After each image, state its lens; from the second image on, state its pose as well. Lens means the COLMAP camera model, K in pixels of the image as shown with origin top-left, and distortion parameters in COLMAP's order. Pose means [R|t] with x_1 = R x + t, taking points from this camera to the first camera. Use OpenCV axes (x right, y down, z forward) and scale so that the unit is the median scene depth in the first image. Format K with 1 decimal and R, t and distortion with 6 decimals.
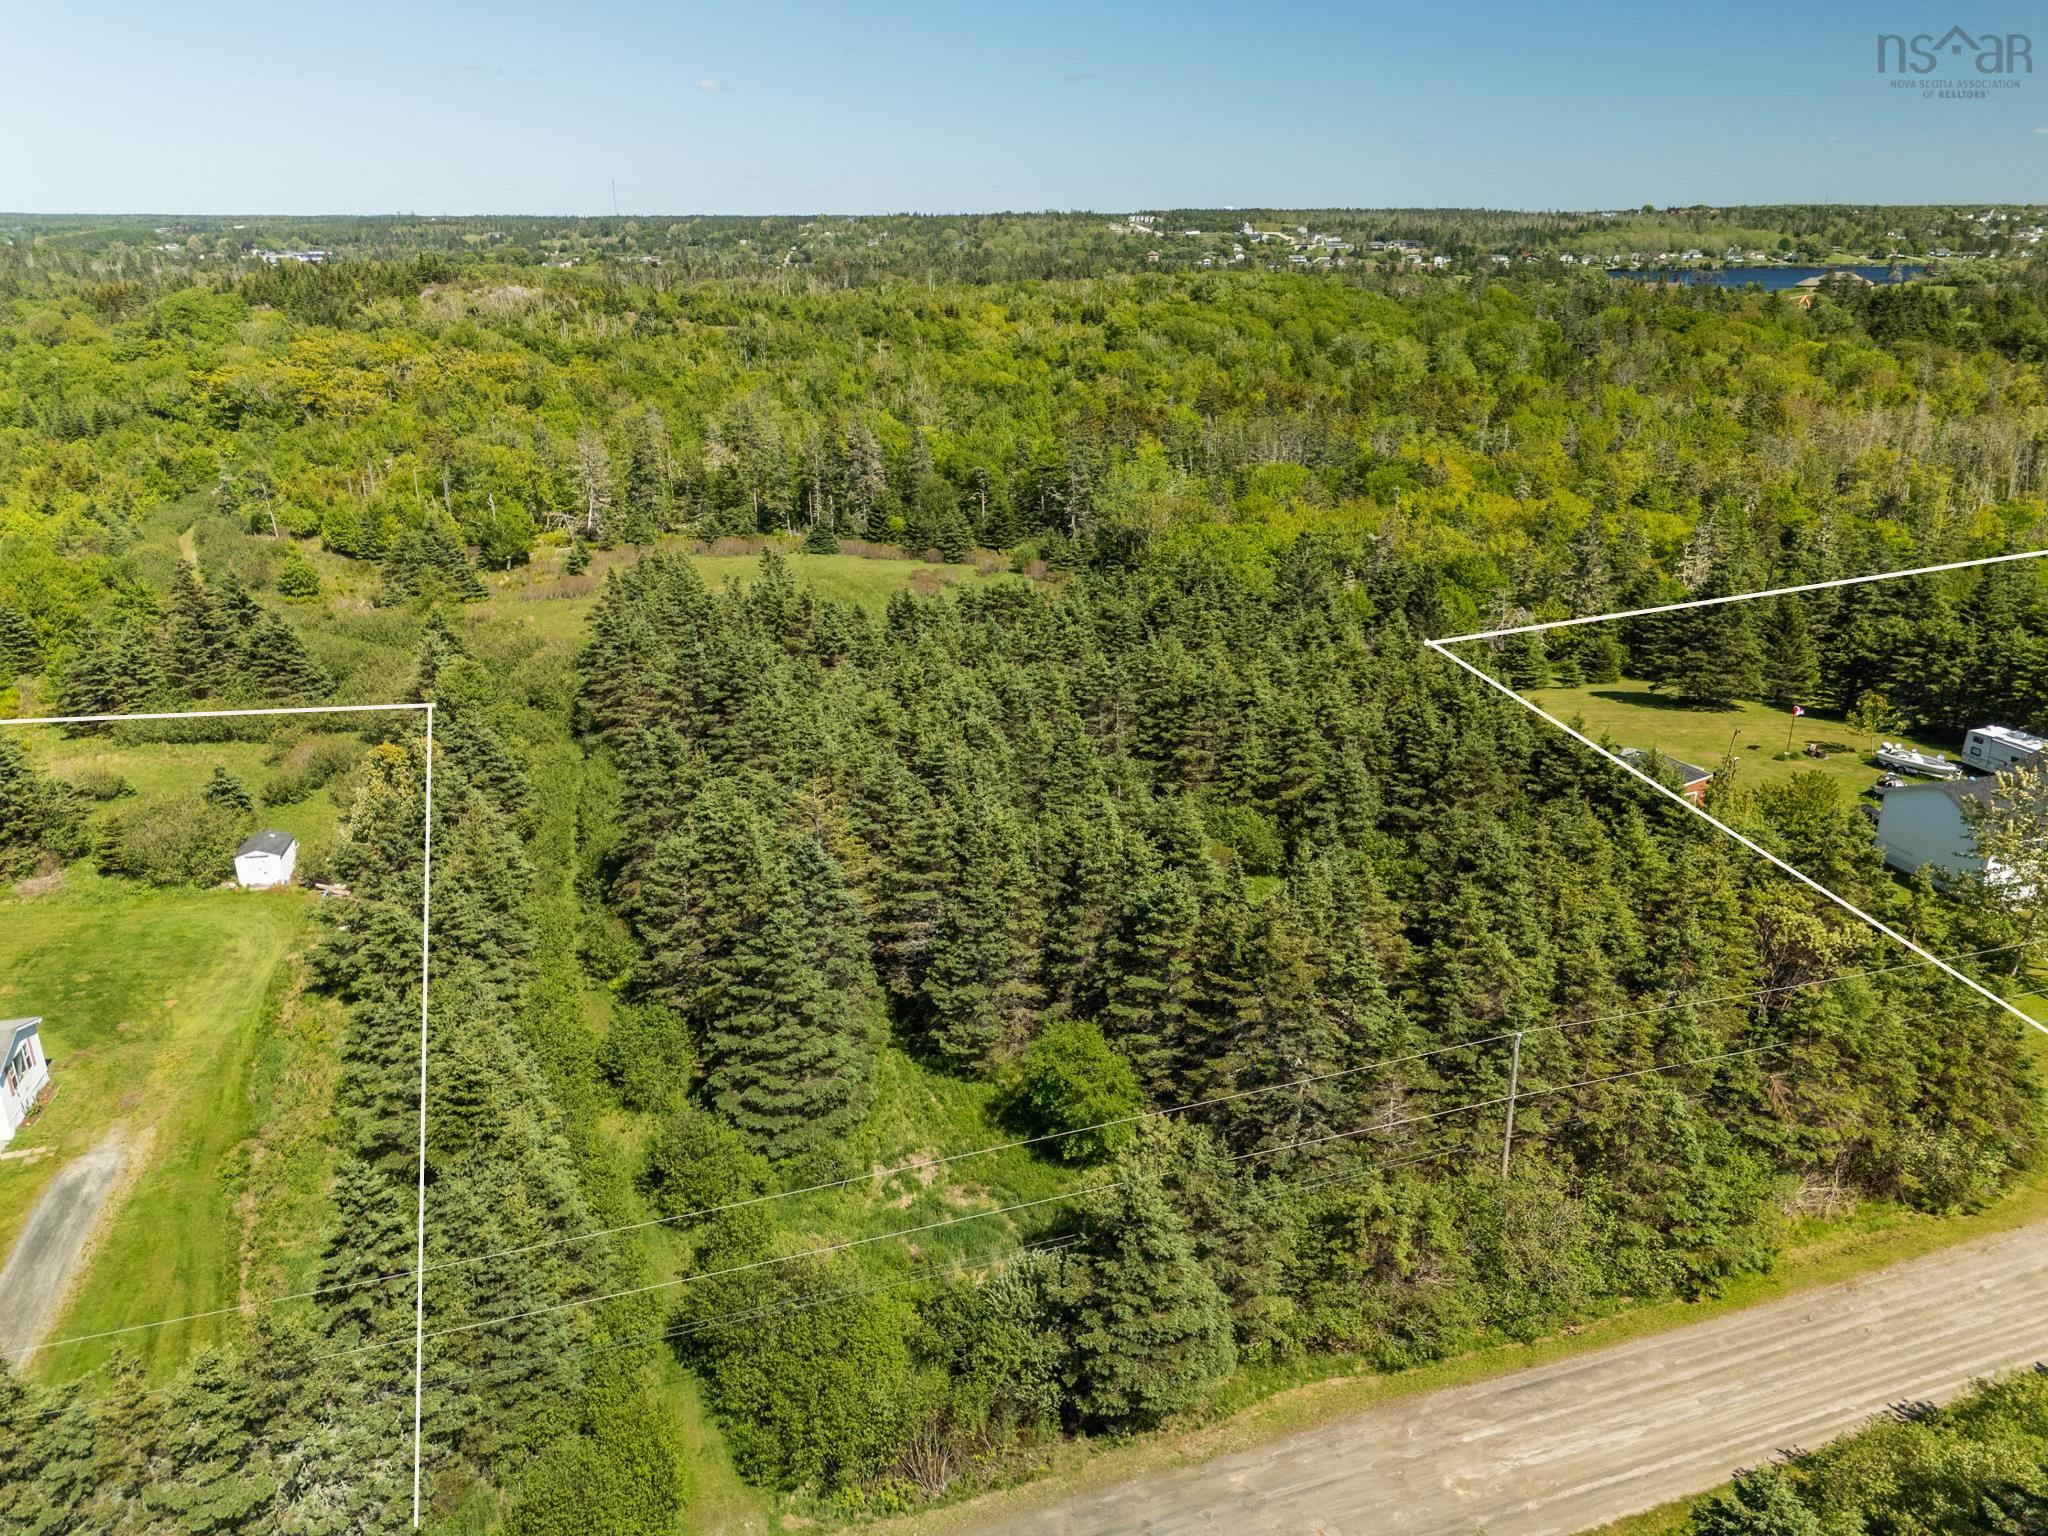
lens RADIAL K [[1520.5, 0, 1024.0], [0, 1520.5, 768.0], [0, 0, 1]] dist [0.076177, -0.057563]
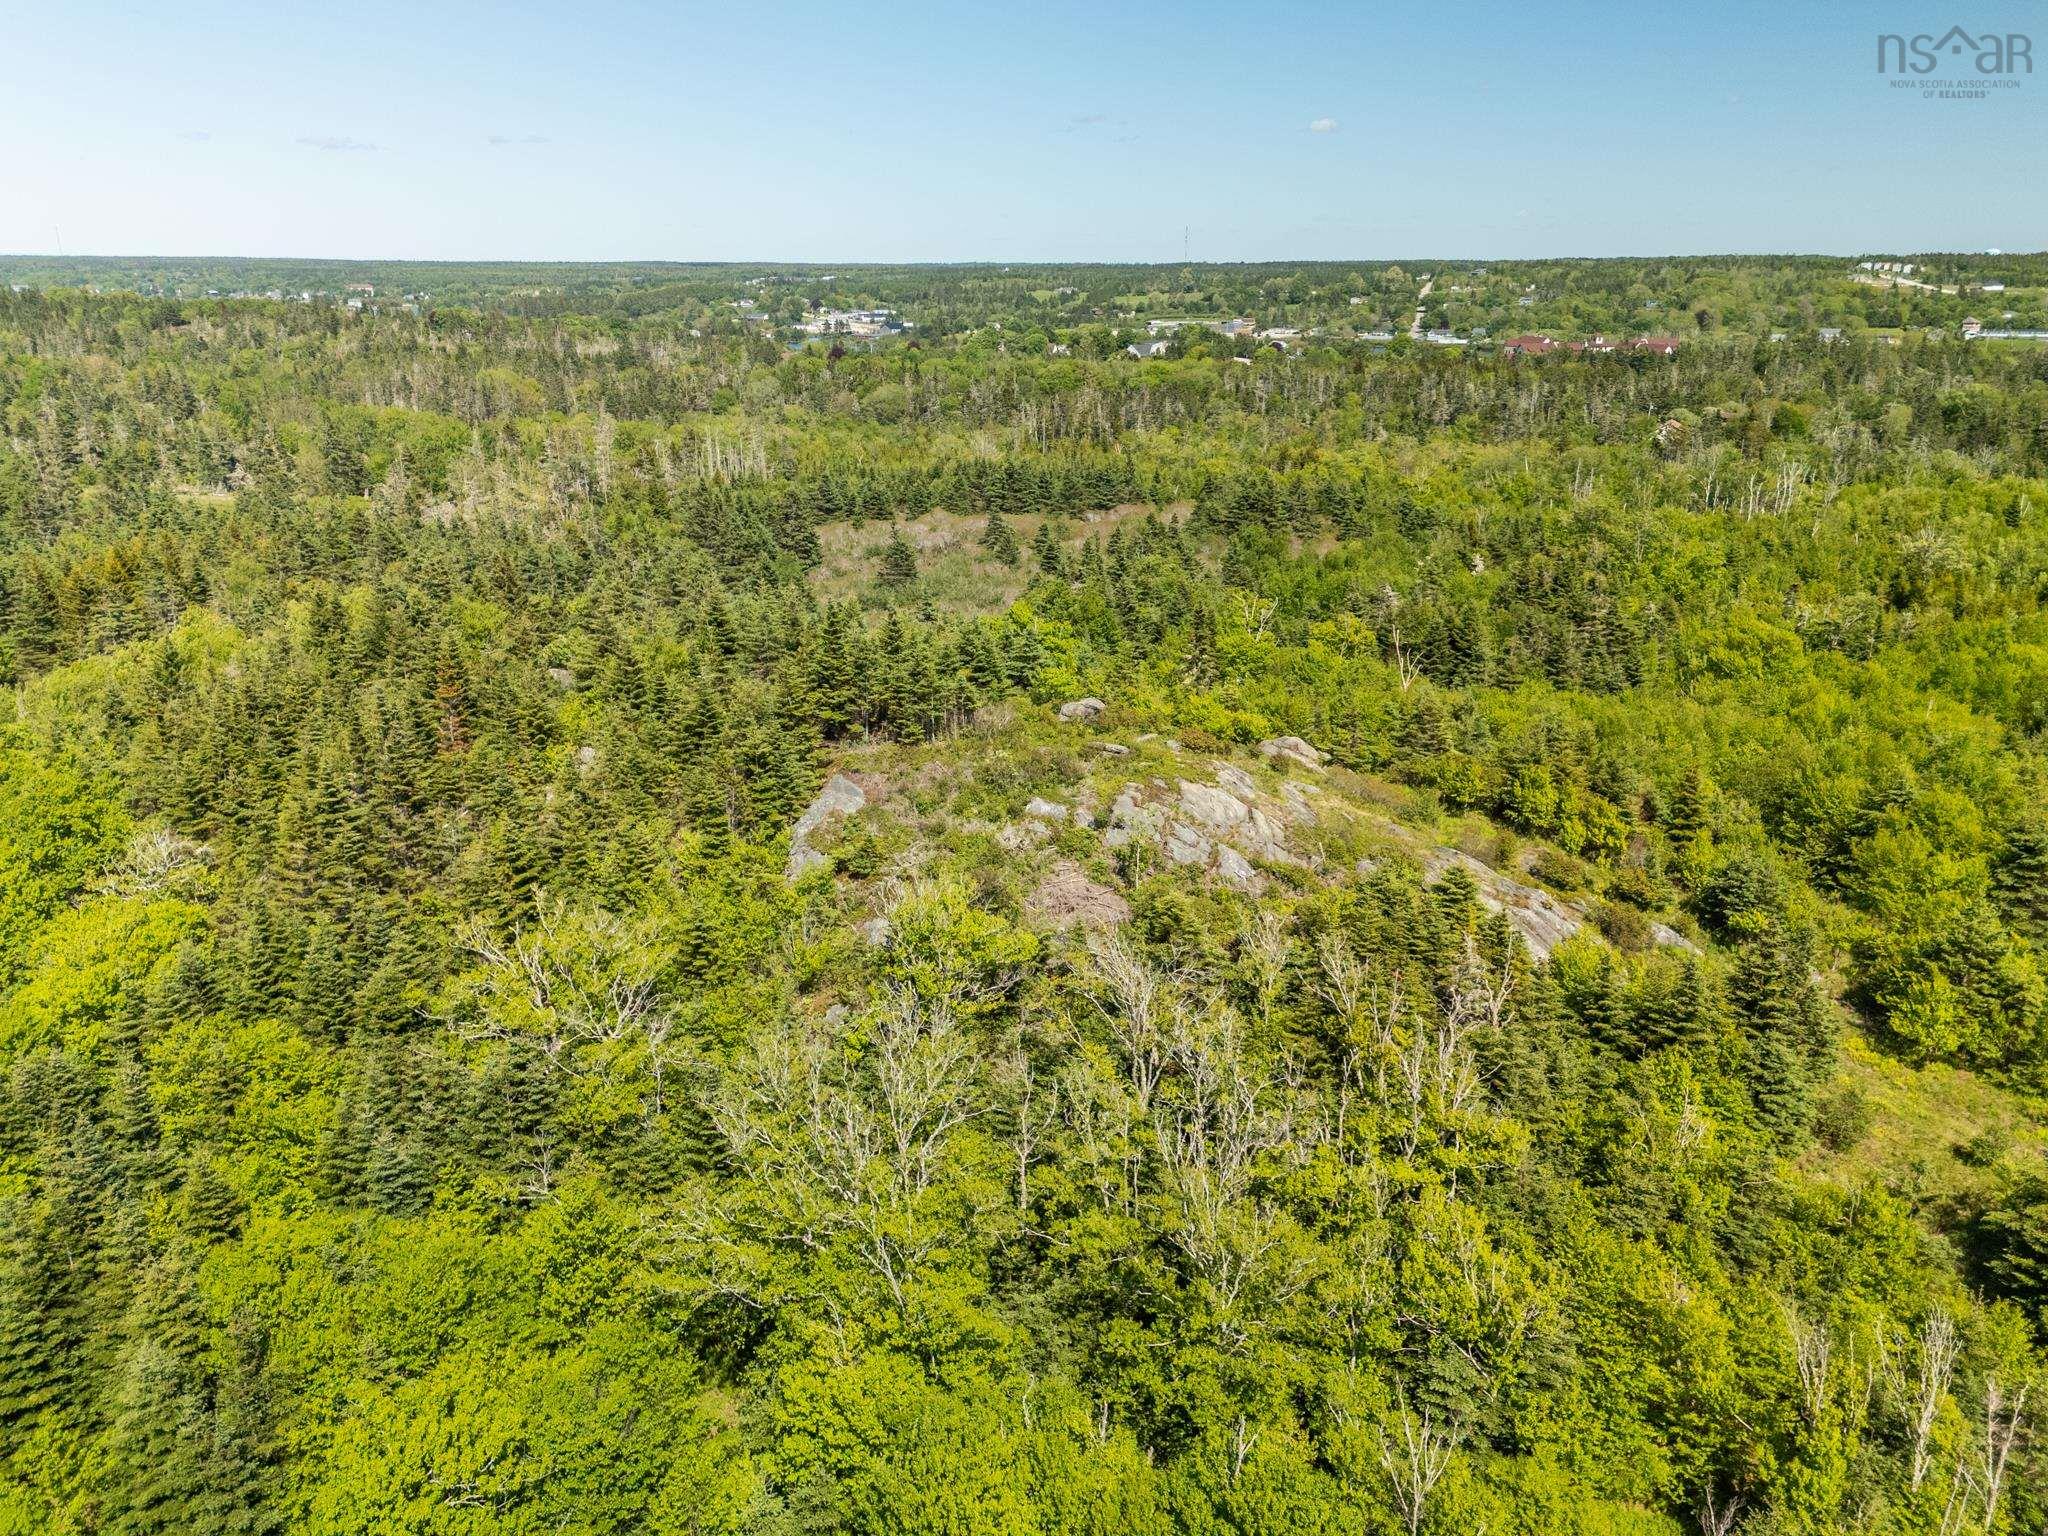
lens RADIAL K [[1436.2, 0, 1029.4], [0, 1436.2, 711.0], [0, 0, 1]] dist [0.045312, -0.004380]
pose [[0.944697, 0.101913, -0.311707, -0.298897], [-0.113902, 0.993282, -0.020450, -0.321470], [0.307529, 0.054823, 0.949958, 0.817153]]
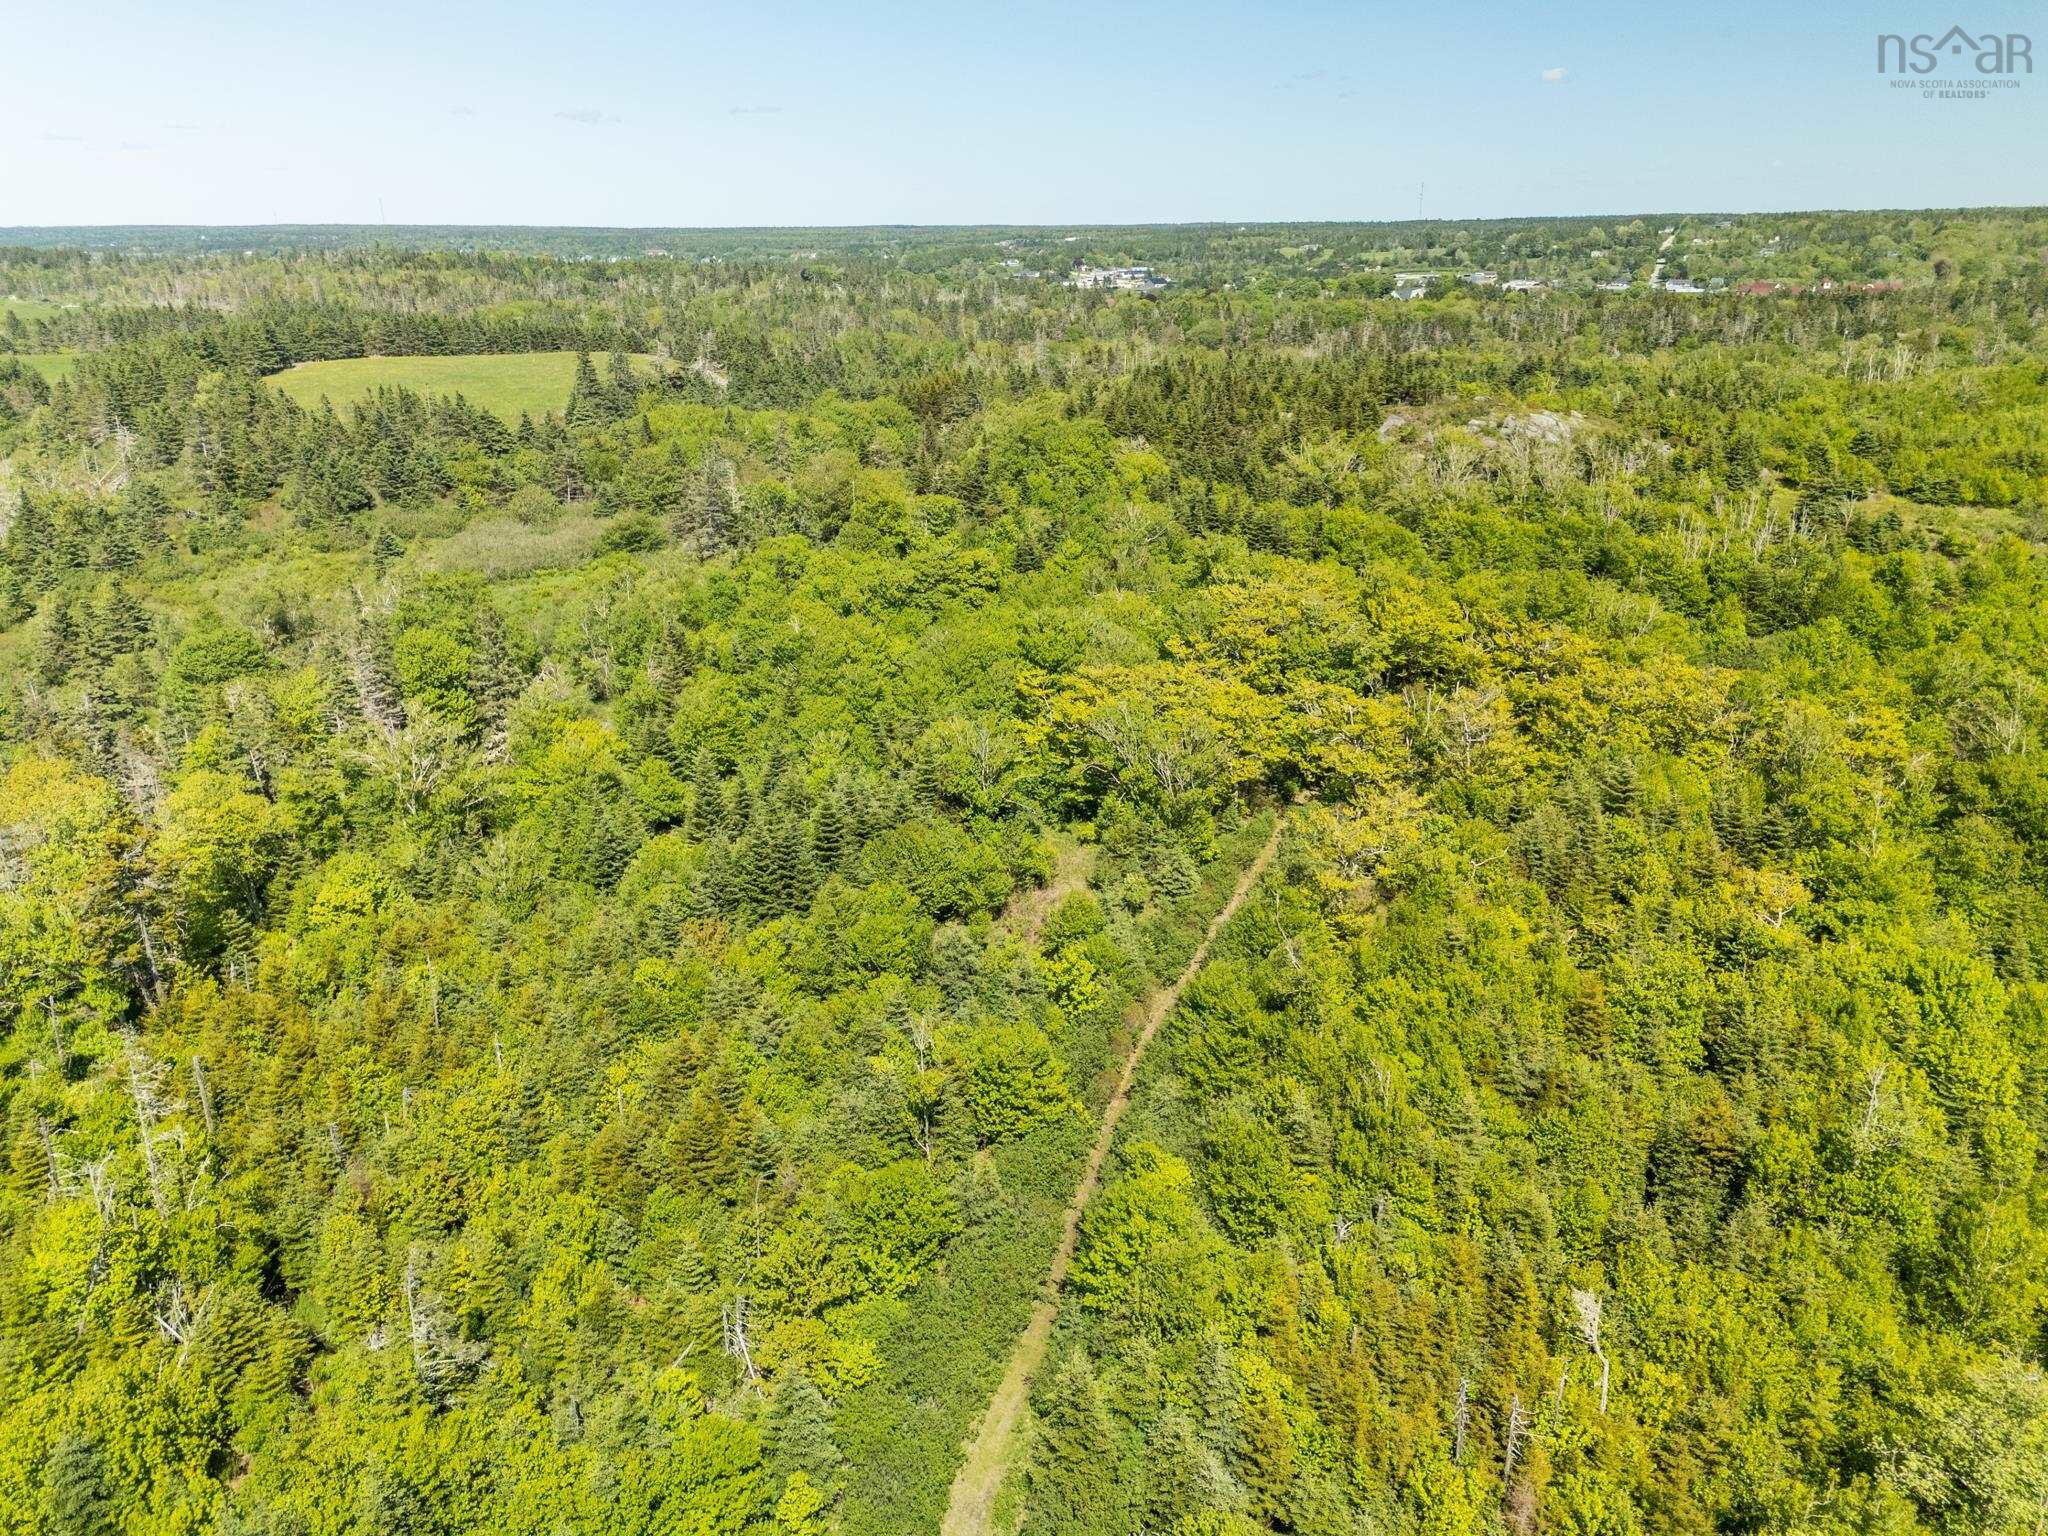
lens RADIAL K [[1445.1, 0, 1024.0], [0, 1445.1, 768.0], [0, 0, 1]] dist [0.068137, -0.054310]
pose [[0.890840, 0.157861, -0.426010, -0.256314], [-0.149903, 0.987312, 0.052389, -0.188110], [0.428875, 0.017190, 0.903200, 0.447632]]
